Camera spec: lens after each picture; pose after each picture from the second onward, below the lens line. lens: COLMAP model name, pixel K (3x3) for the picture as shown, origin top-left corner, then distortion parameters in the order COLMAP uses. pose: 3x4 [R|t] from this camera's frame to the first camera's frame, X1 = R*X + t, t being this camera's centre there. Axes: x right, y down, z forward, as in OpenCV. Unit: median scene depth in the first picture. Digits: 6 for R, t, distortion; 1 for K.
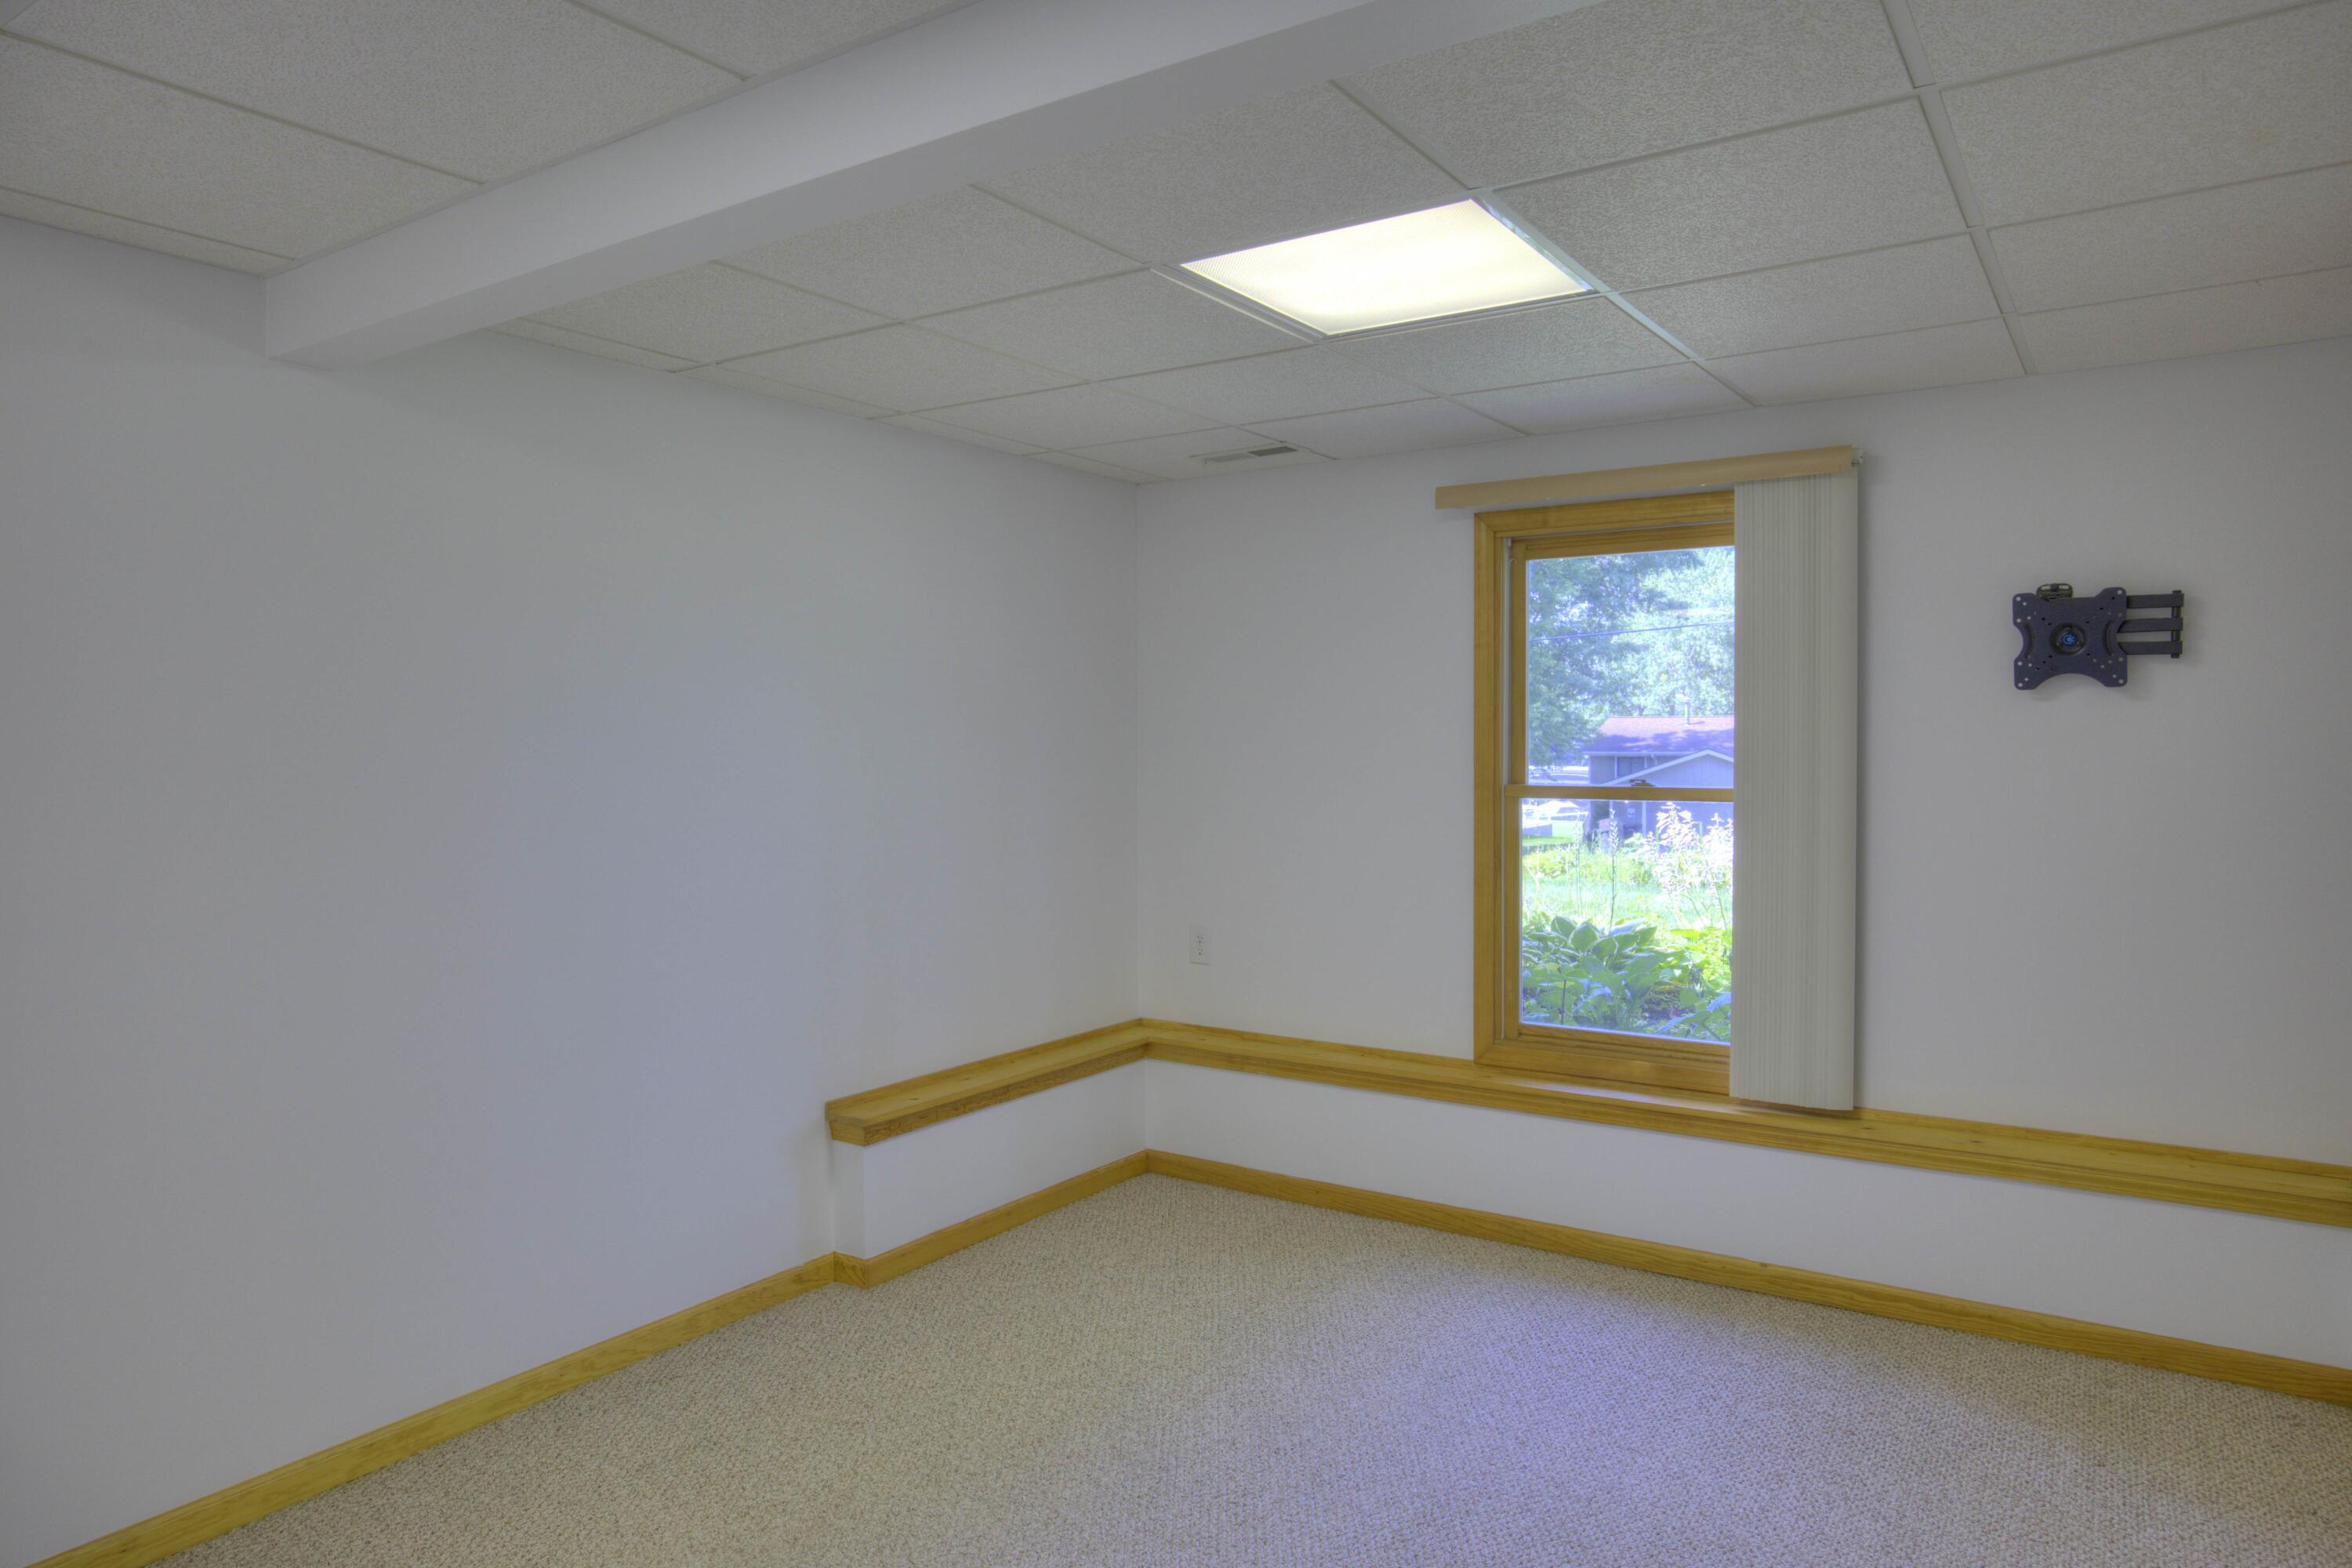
lens RADIAL K [[1456.9, 0, 1196.2], [0, 1456.9, 774.7], [0, 0, 1]] dist [-0.034126, 0.022634]
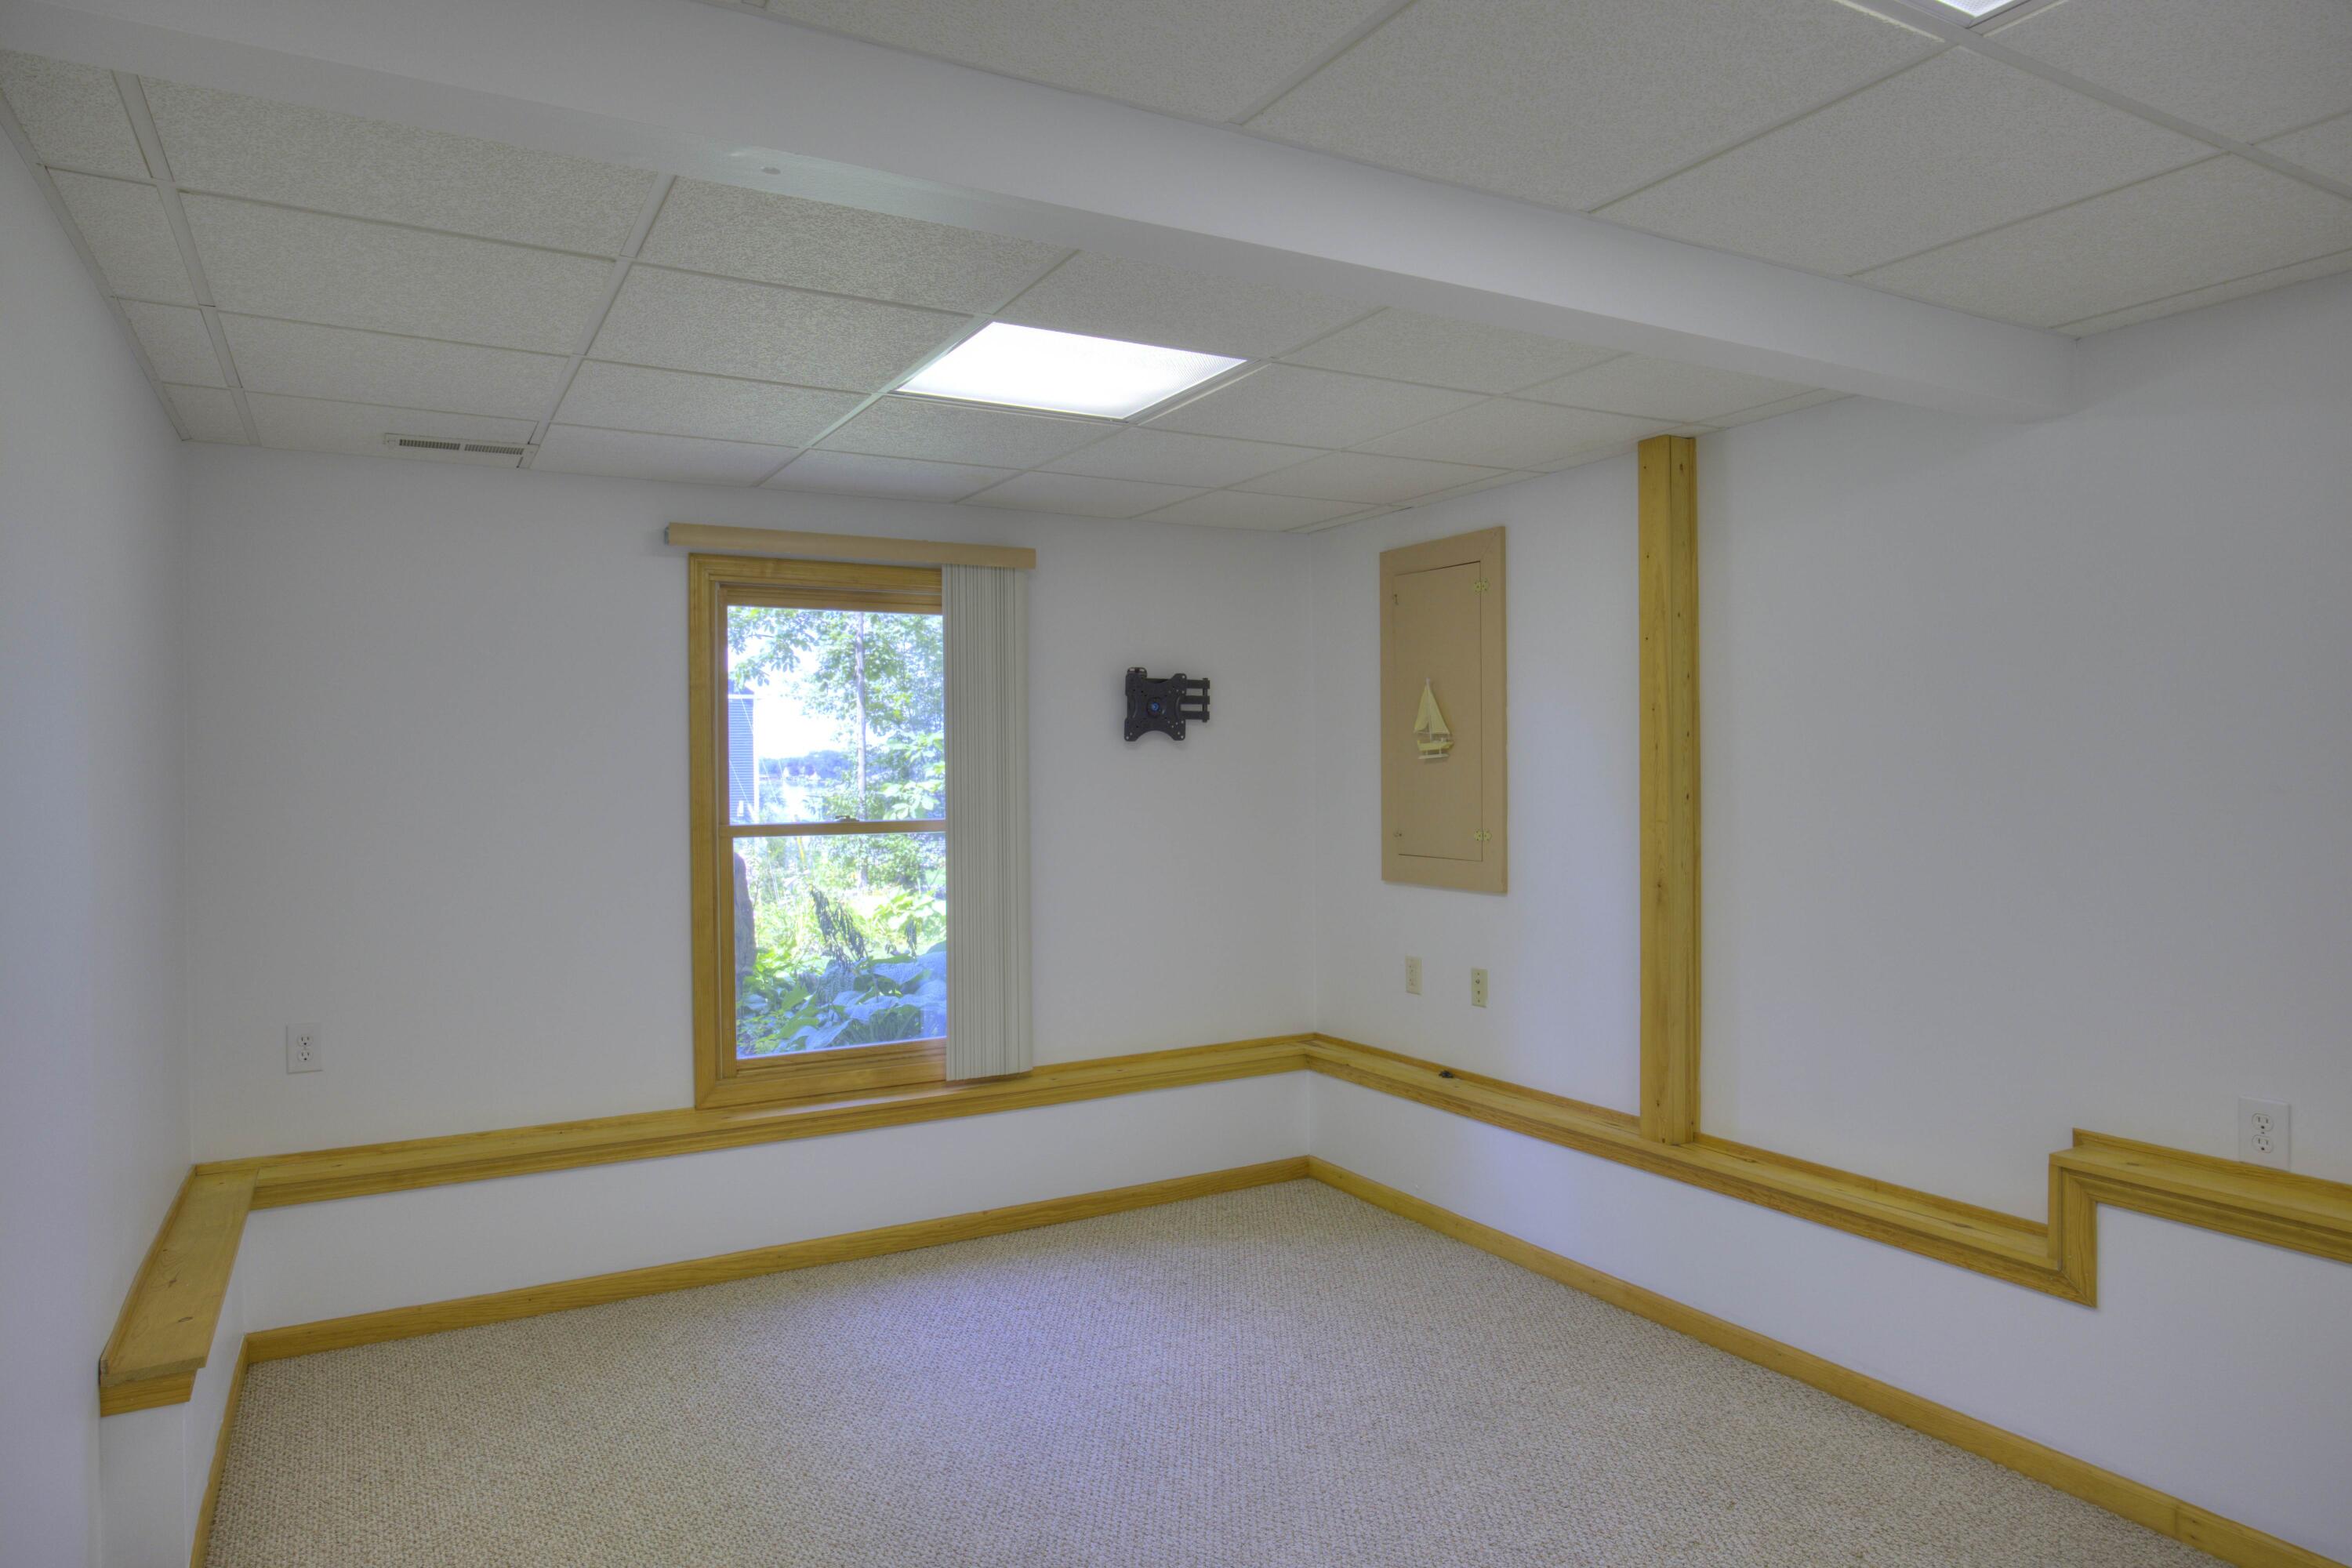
lens RADIAL K [[1456.9, 0, 1196.2], [0, 1456.9, 774.7], [0, 0, 1]] dist [-0.034126, 0.022634]
pose [[0.441932, -0.002381, 0.897046, -0.629122], [0.032507, 0.999382, -0.013362, -0.004923], [-0.896460, 0.035066, 0.441736, 0.298226]]
